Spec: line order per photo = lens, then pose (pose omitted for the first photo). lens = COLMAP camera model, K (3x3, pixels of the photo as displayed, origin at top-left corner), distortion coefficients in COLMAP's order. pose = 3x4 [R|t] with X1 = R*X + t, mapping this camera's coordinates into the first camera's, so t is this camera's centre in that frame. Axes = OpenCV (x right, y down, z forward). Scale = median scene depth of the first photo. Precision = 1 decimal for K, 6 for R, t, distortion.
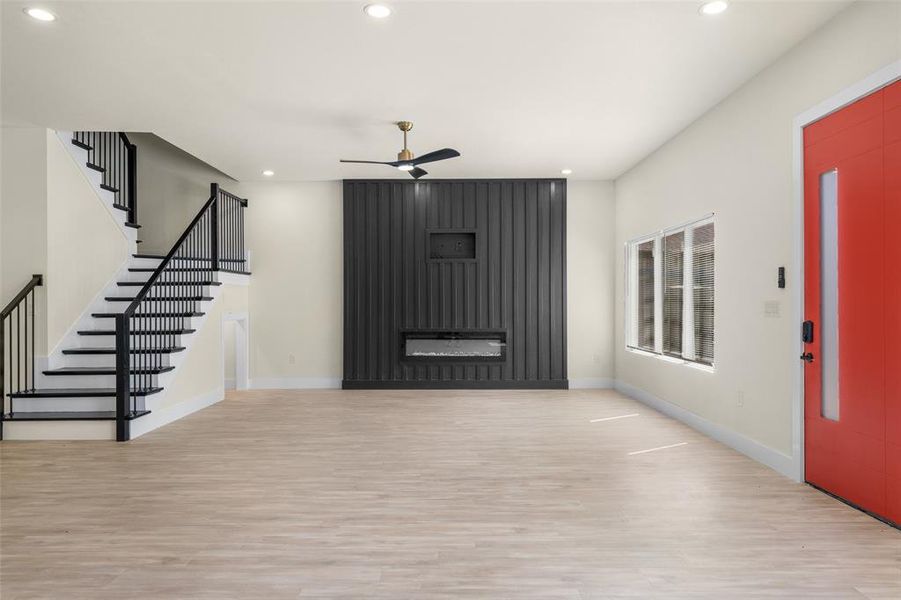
lens RADIAL K [[584.2, 0, 443.8], [0, 584.2, 303.3], [0, 0, 1]] dist [0.004402, -0.001925]
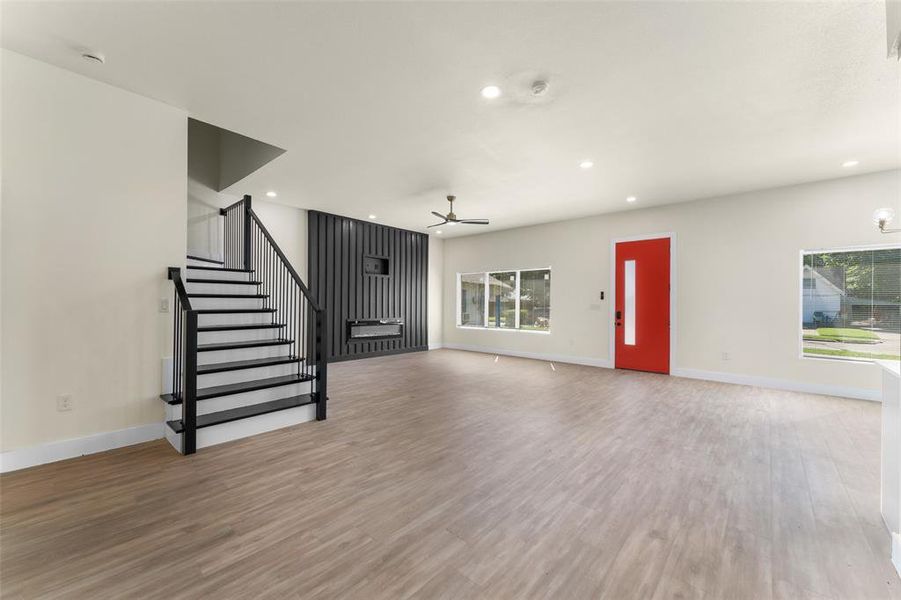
lens RADIAL K [[356.4, 0, 444.2], [0, 356.4, 305.2], [0, 0, 1]] dist [0.002696, 0.000169]
pose [[0.663915, 0.004841, 0.747792, -0.844934], [-0.010616, 0.999939, 0.002952, 0.002928], [-0.747733, -0.009898, 0.663926, 0.321351]]
